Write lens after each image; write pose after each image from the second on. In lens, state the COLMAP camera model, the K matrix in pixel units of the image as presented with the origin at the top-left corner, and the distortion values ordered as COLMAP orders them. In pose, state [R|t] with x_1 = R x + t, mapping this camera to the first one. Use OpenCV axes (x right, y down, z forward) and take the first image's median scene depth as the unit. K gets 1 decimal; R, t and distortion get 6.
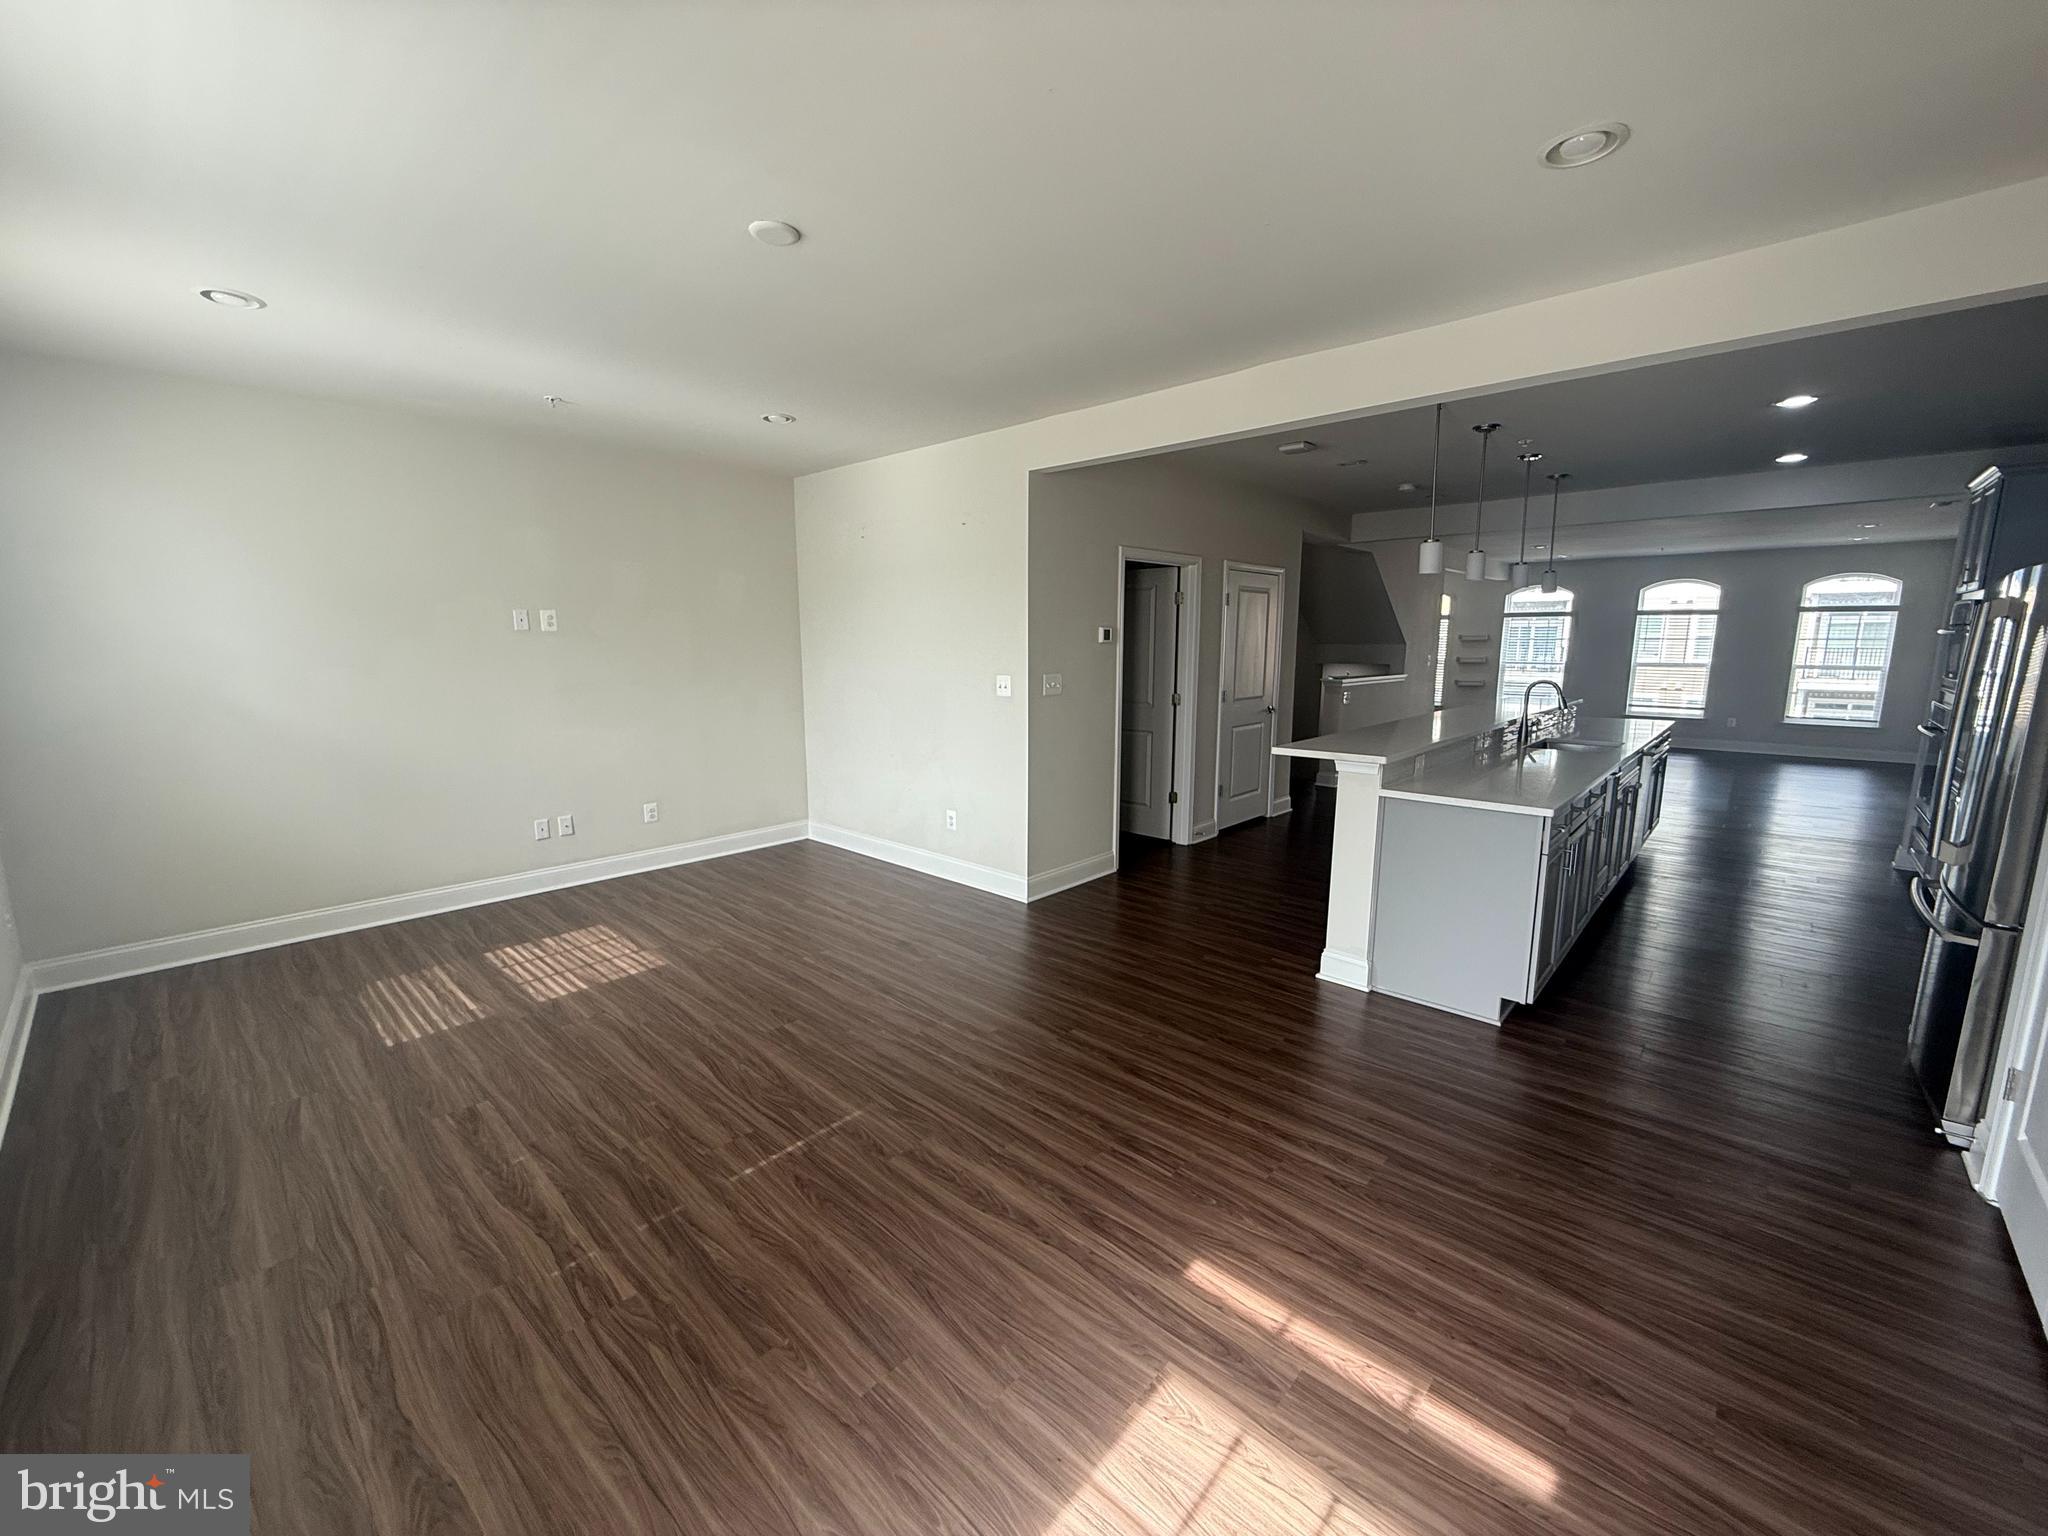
lens RADIAL K [[816.5, 0, 1022.4], [0, 816.5, 772.1], [0, 0, 1]] dist [-0.000683, 0.000479]
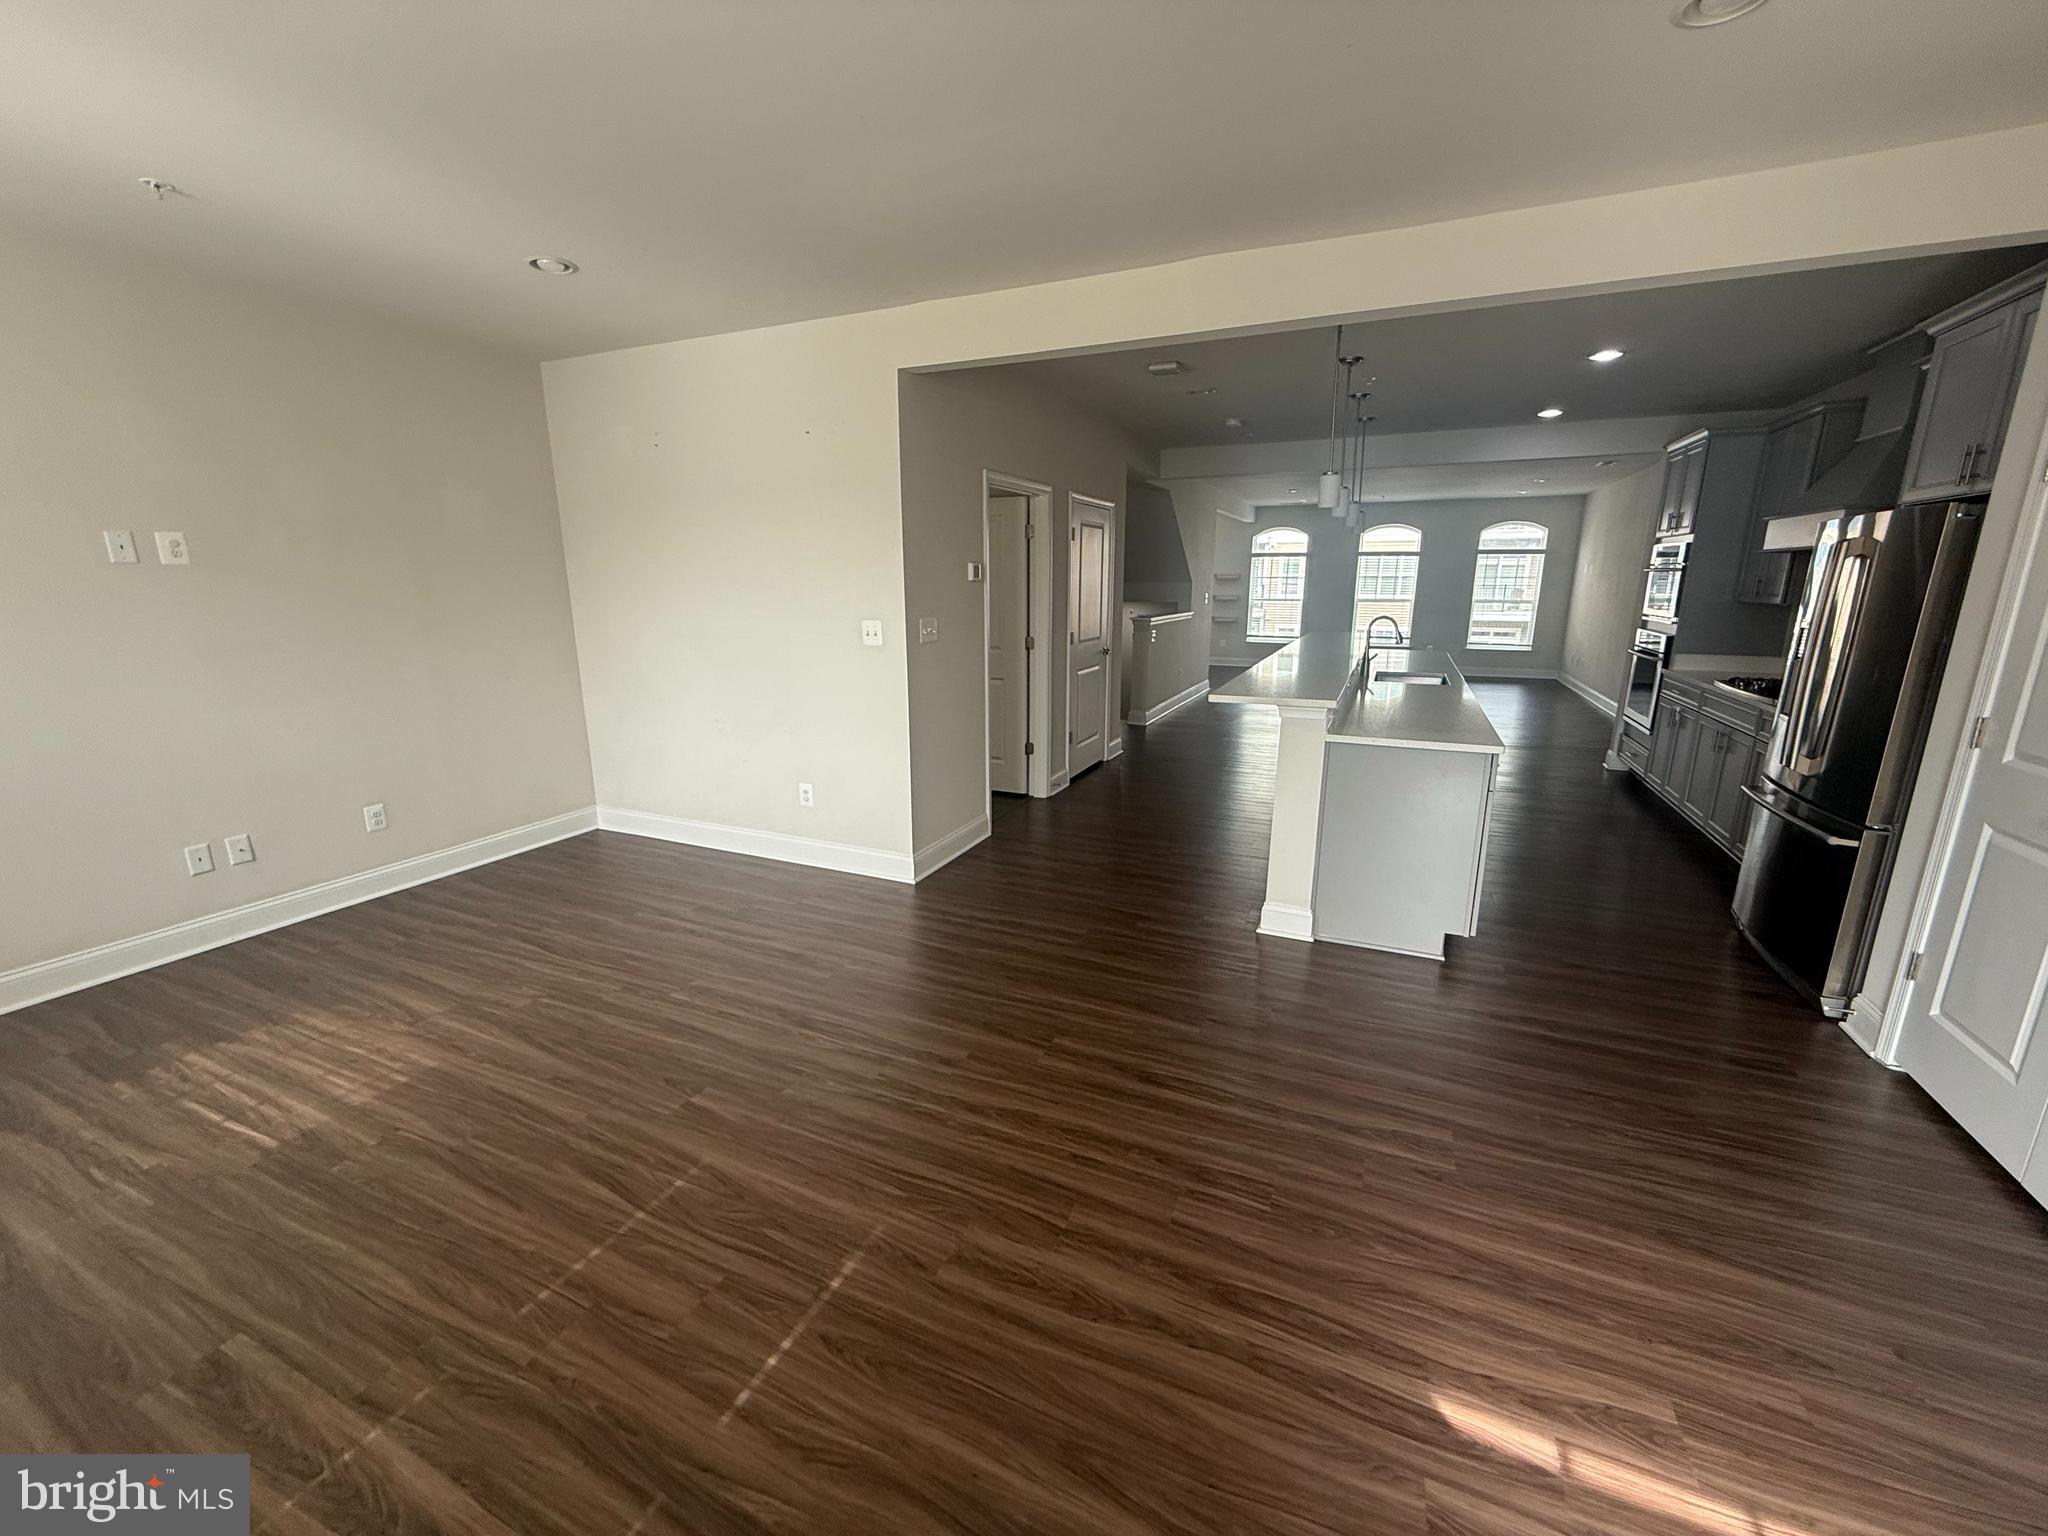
lens RADIAL K [[816.5, 0, 1027.7], [0, 816.5, 772.7], [0, 0, 1]] dist [-0.000683, 0.000479]
pose [[0.947702, -0.073999, 0.310460, -0.205016], [0.051216, 0.995404, 0.080916, -0.031865], [-0.315021, -0.060784, 0.947136, 0.207320]]
